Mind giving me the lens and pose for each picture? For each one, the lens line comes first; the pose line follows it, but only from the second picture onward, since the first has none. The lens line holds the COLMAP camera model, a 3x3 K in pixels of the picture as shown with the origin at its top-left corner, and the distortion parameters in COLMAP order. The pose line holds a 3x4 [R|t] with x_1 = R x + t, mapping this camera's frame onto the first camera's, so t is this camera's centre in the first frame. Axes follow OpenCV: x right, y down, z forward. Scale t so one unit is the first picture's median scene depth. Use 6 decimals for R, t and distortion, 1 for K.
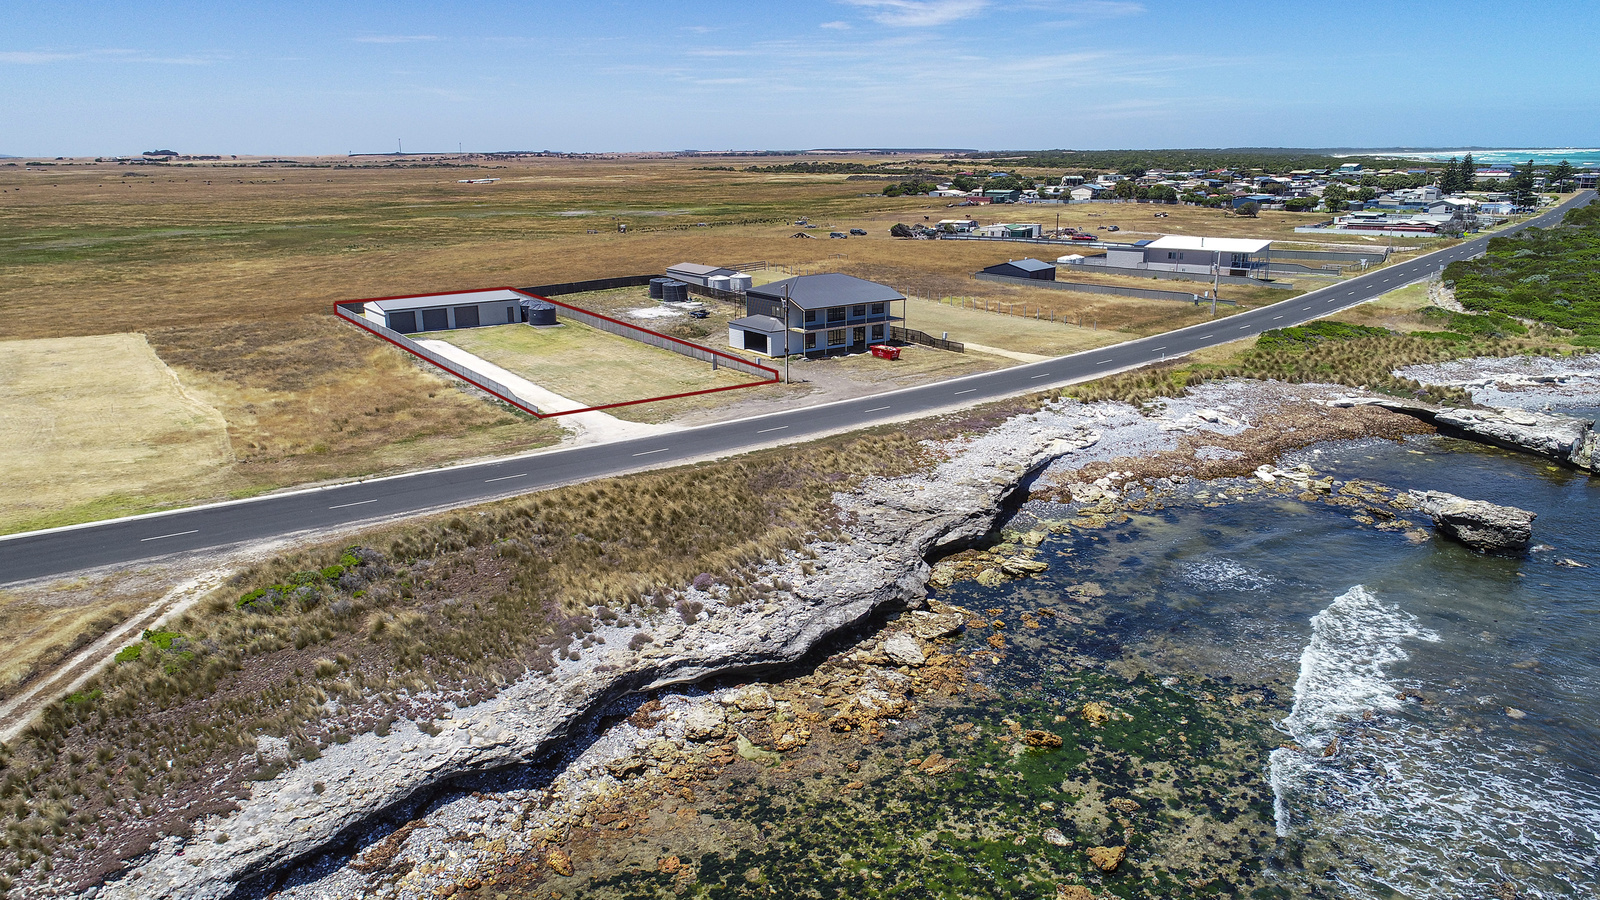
lens RADIAL K [[1060.3, 0, 800.0], [0, 1060.3, 450.0], [0, 0, 1]] dist [0.003359, 0.000464]
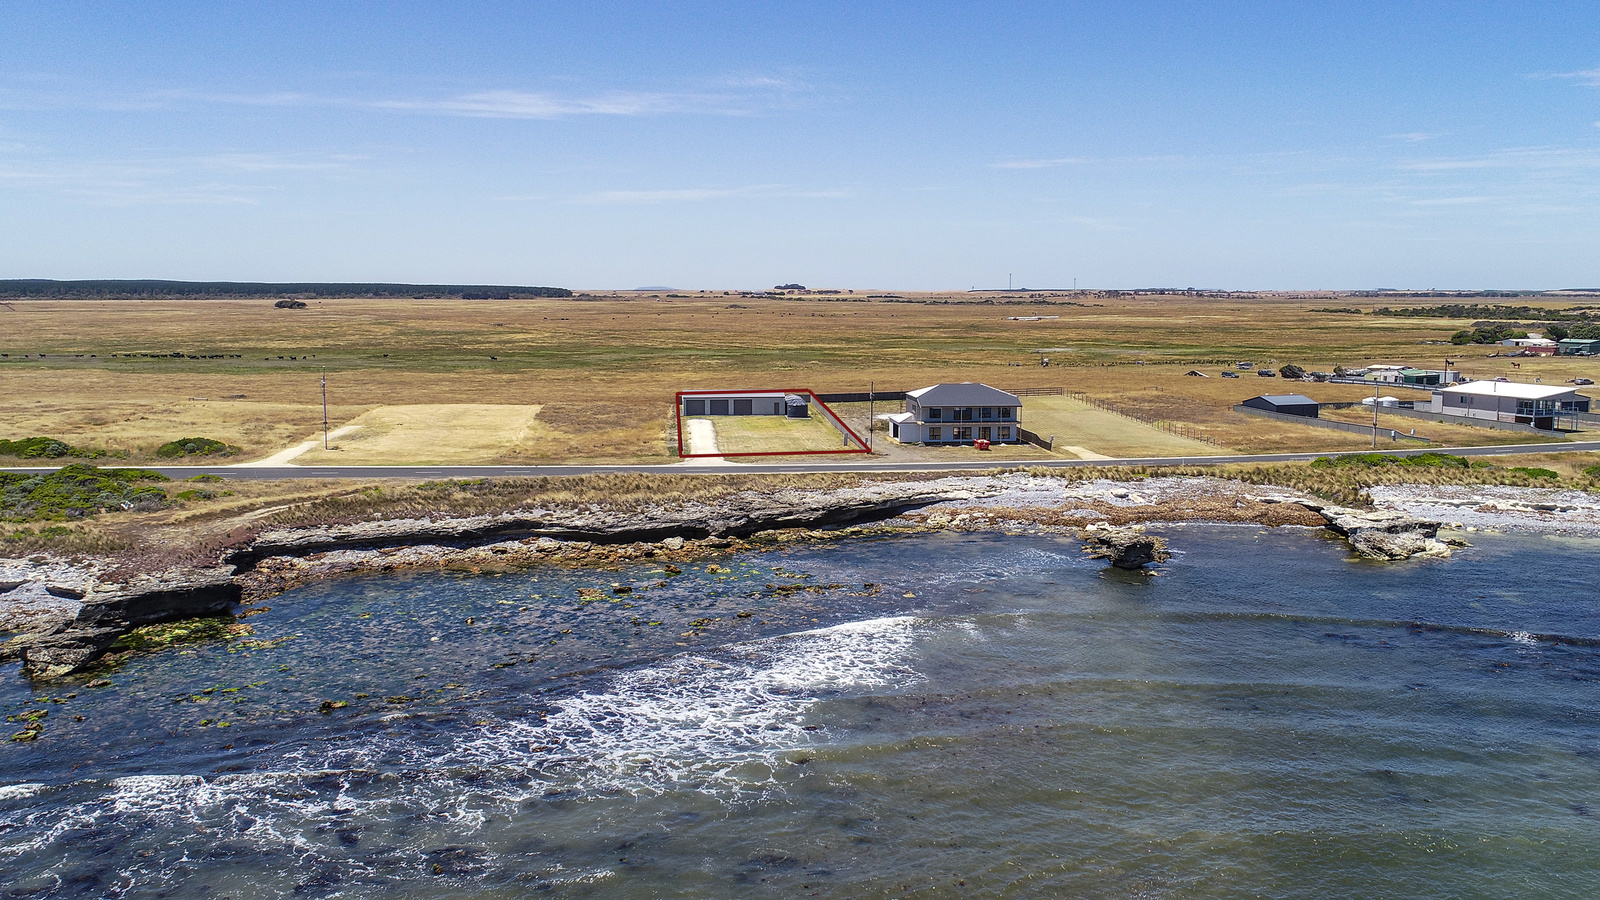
lens RADIAL K [[1316.5, 0, 761.9], [0, 1316.5, 450.5], [0, 0, 1]] dist [-0.000059, -0.000640]
pose [[0.853248, 0.073609, -0.516285, 0.928214], [-0.150879, 0.982494, -0.109276, 0.170253], [0.499203, 0.171136, 0.849417, -0.591606]]
